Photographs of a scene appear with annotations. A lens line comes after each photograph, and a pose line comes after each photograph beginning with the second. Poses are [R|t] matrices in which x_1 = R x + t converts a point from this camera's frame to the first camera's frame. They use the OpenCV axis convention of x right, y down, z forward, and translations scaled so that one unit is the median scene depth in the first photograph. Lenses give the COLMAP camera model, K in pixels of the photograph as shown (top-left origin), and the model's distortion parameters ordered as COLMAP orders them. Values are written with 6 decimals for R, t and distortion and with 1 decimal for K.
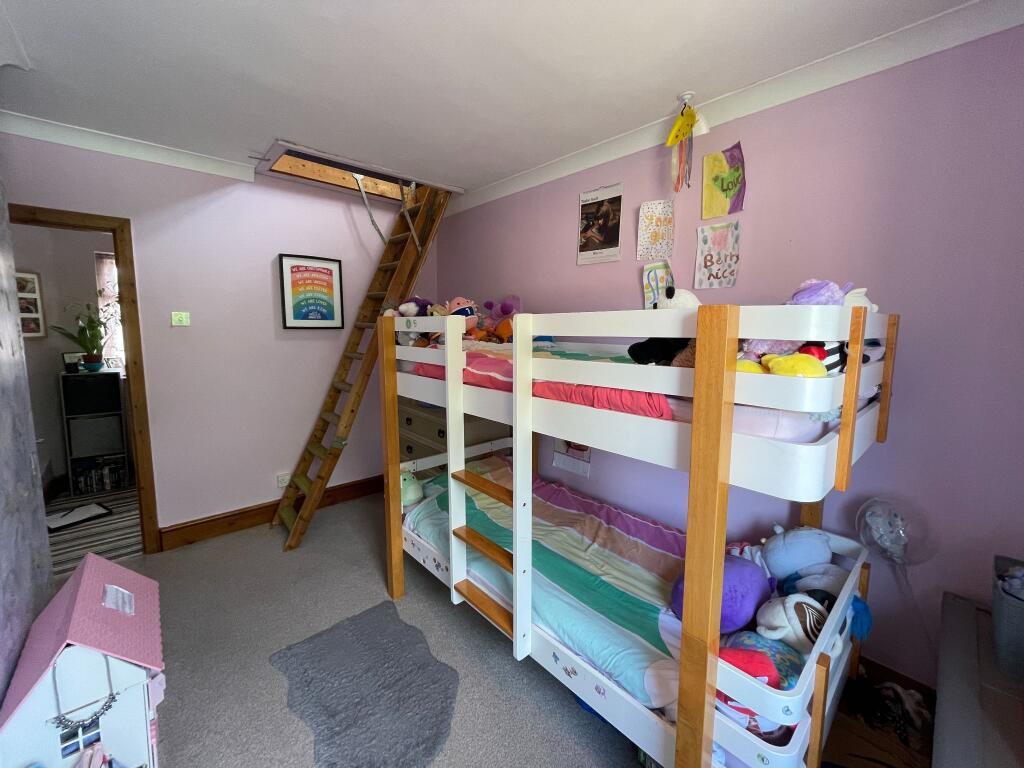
lens RADIAL K [[416.2, 0, 510.9], [0, 416.2, 375.5], [0, 0, 1]] dist [-0.004721, -0.000195]
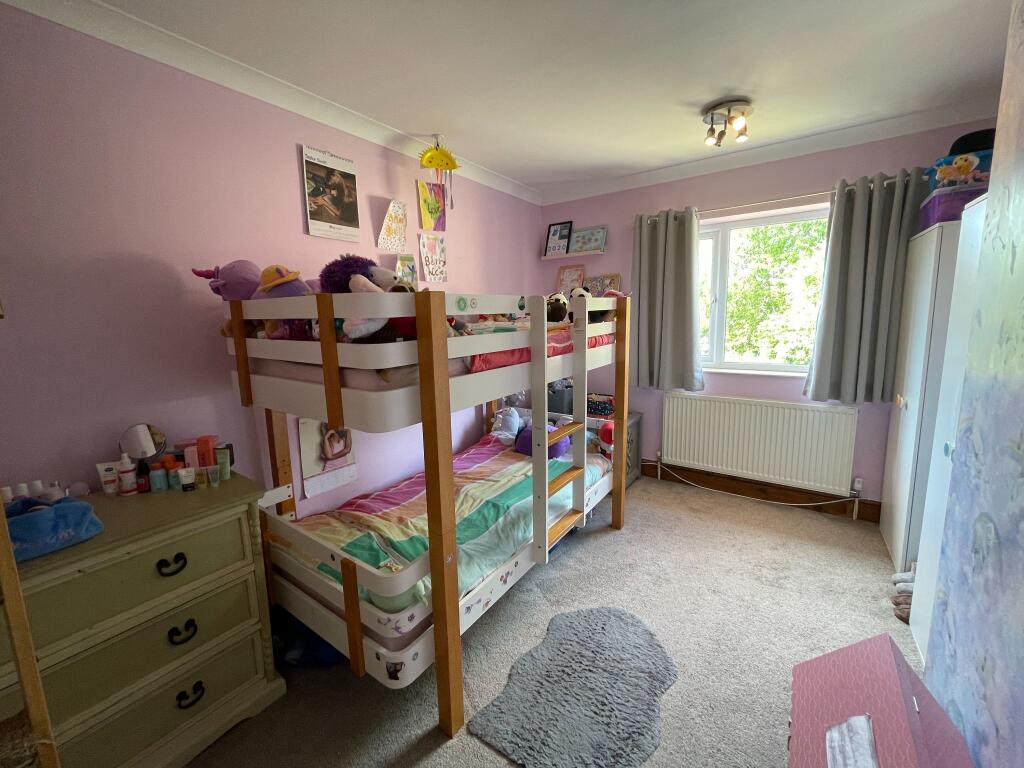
lens RADIAL K [[416.2, 0, 508.7], [0, 416.2, 376.9], [0, 0, 1]] dist [-0.004721, -0.000195]
pose [[-0.229370, -0.147940, 0.962031, -0.837534], [0.142319, 0.972662, 0.183507, -0.103693], [-0.962878, 0.179006, -0.202045, 0.953840]]
